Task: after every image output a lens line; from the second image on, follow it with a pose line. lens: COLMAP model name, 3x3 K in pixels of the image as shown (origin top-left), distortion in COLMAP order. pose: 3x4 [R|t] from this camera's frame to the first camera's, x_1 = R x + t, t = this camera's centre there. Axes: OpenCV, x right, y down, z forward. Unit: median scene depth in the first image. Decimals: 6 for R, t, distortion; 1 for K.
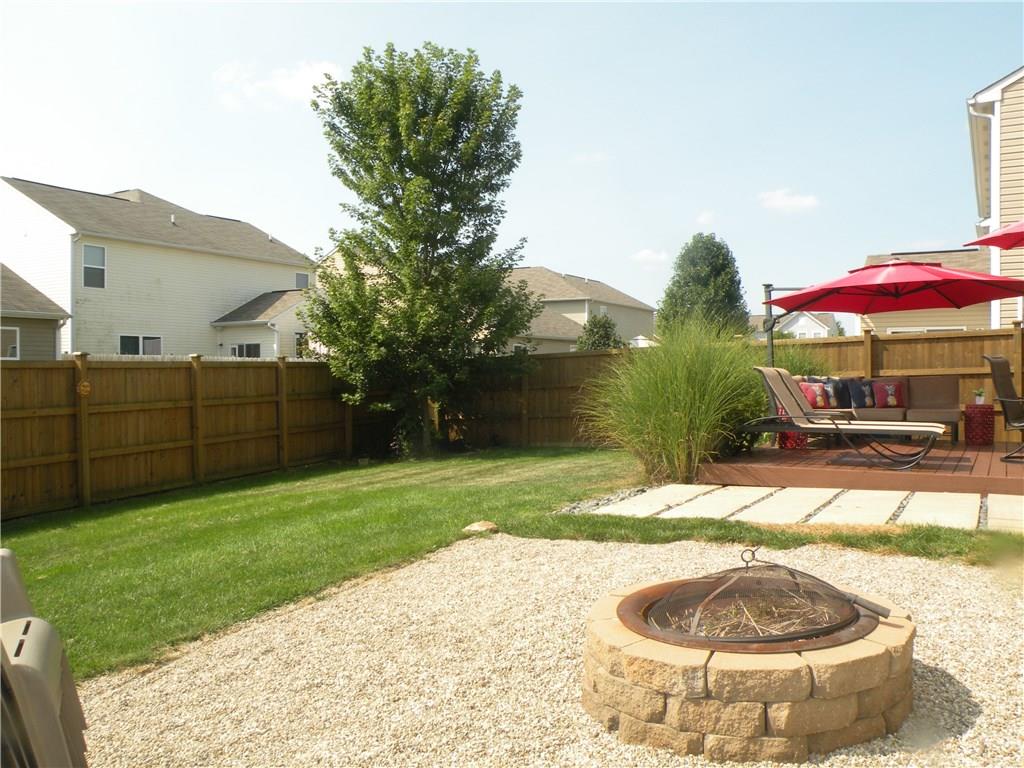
lens RADIAL K [[849.4, 0, 520.2], [0, 849.4, 388.0], [0, 0, 1]] dist [-0.143072, 0.146332]
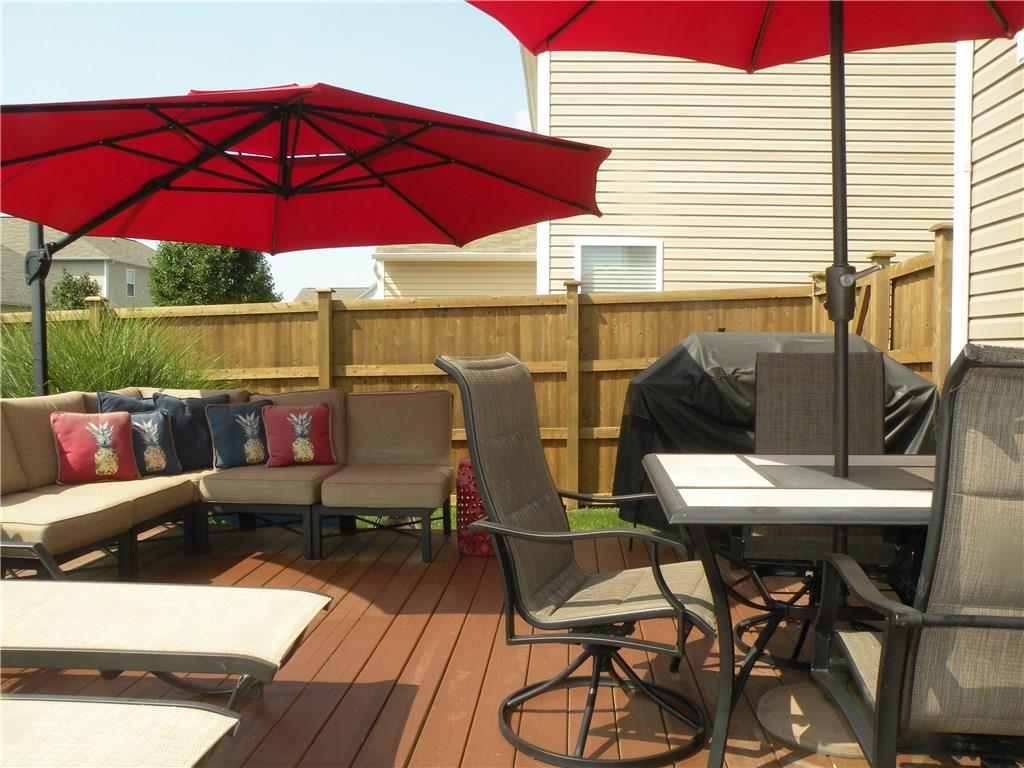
lens RADIAL K [[849.4, 0, 520.2], [0, 849.4, 388.0], [0, 0, 1]] dist [-0.143072, 0.146332]
pose [[0.890754, -0.013108, 0.454297, 0.294224], [-0.000572, 0.999551, 0.029962, -0.024441], [-0.454485, -0.026949, 0.890347, 0.474420]]
